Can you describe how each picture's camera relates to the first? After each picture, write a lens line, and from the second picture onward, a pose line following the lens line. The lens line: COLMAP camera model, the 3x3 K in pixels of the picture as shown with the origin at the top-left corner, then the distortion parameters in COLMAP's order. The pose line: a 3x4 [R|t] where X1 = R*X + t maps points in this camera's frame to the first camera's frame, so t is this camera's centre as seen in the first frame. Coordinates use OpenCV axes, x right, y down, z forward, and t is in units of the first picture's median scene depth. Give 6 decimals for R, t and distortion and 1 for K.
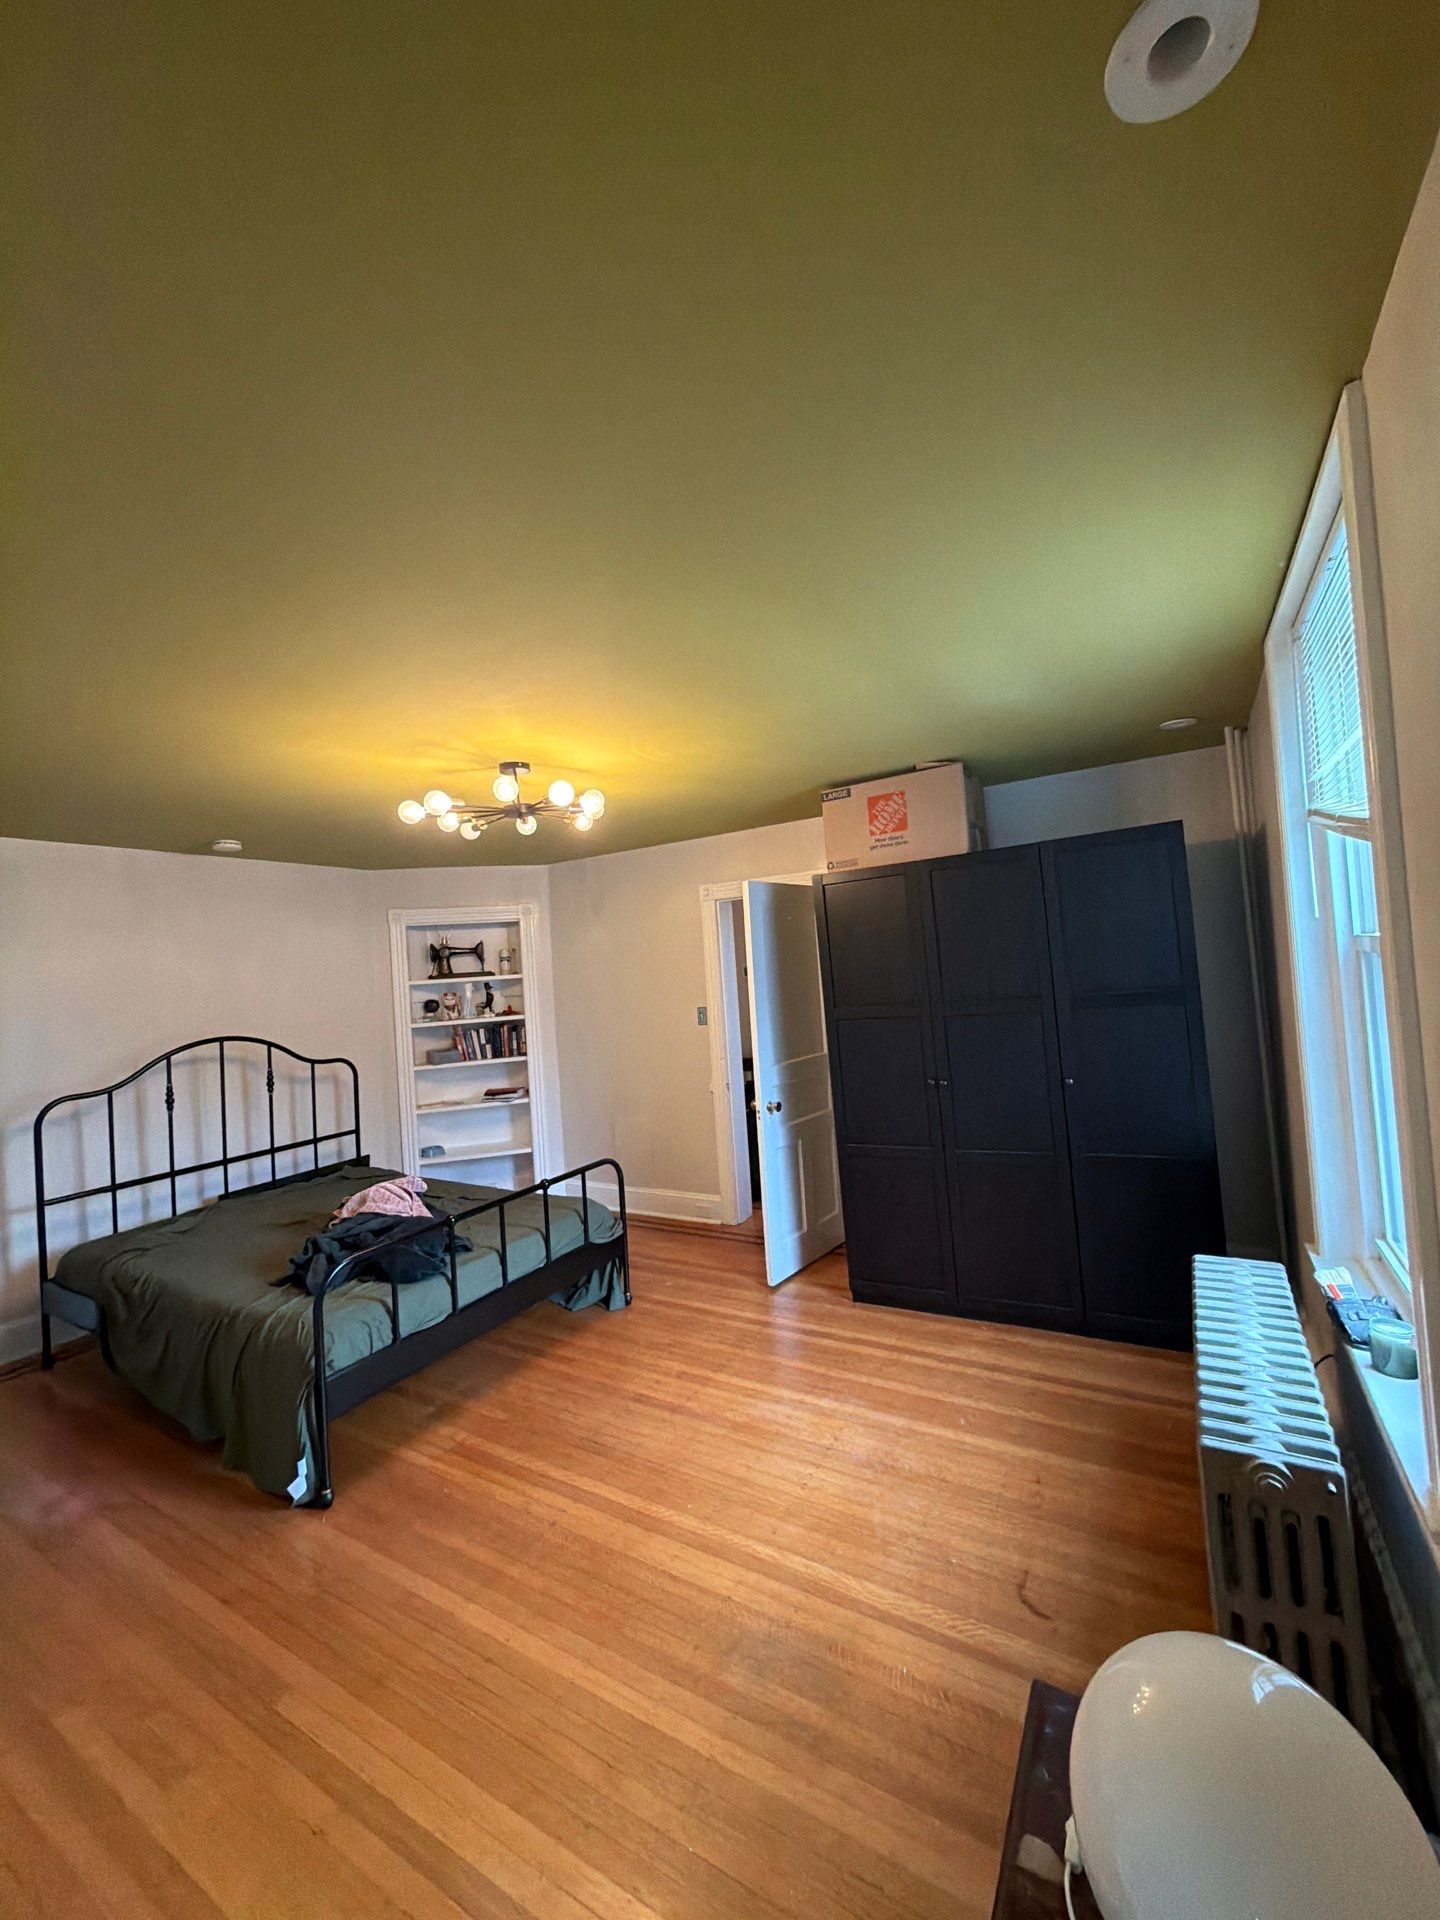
lens RADIAL K [[759.3, 0, 720.3], [0, 759.3, 957.2], [0, 0, 1]] dist [-0.000024, 0.000235]
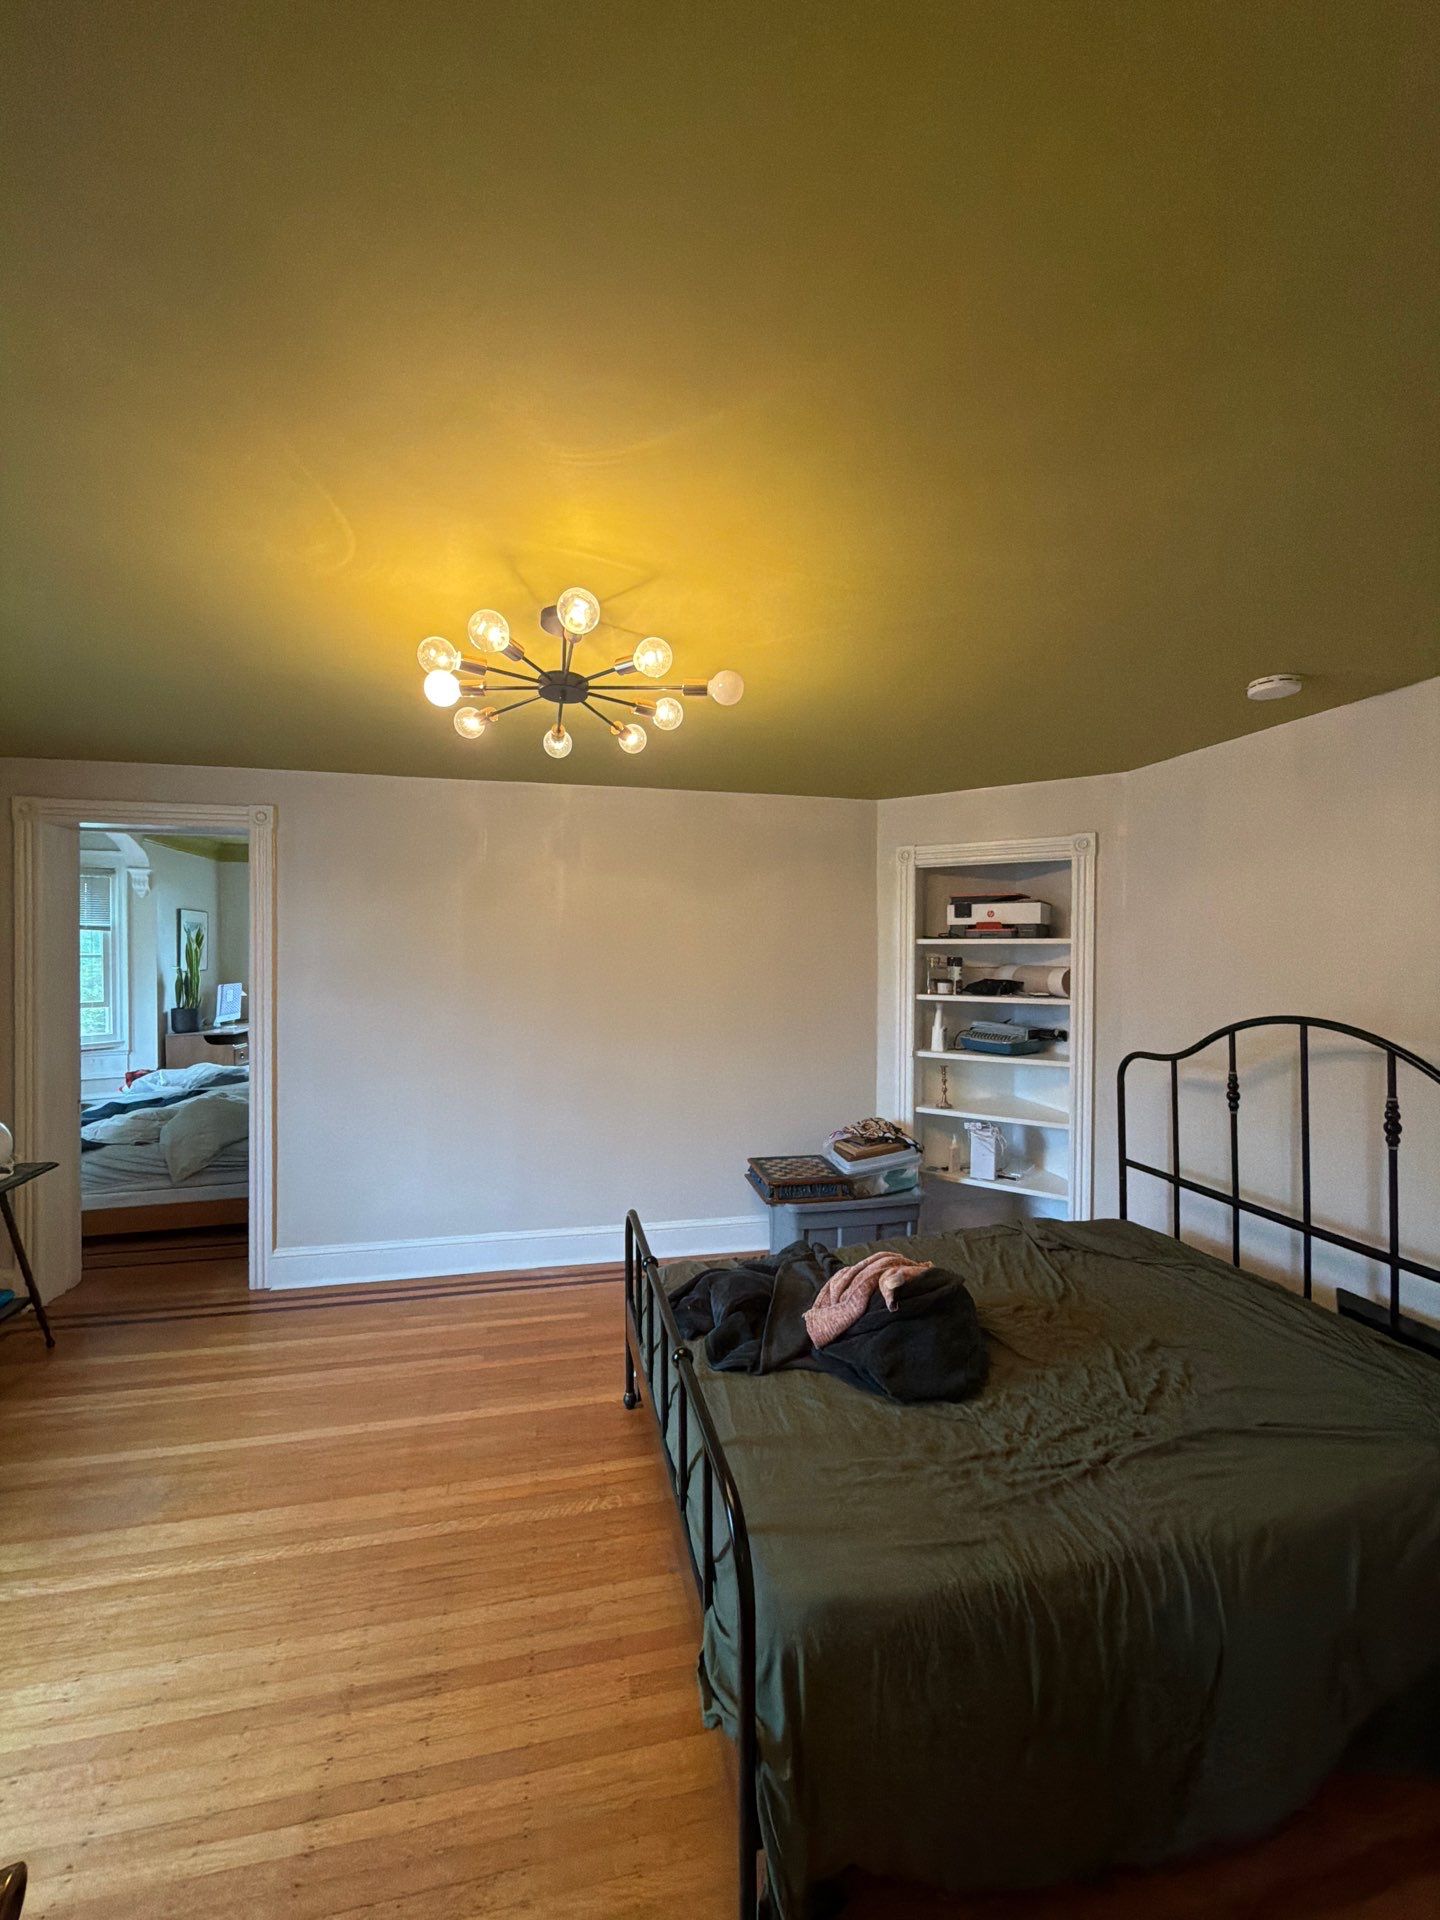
lens RADIAL K [[759.3, 0, 720.3], [0, 759.3, 957.2], [0, 0, 1]] dist [-0.000024, 0.000235]
pose [[-0.721615, 0.068450, -0.688902, 0.093077], [0.056112, 0.997609, 0.040347, 0.013421], [0.690017, -0.009541, -0.723731, 1.501095]]
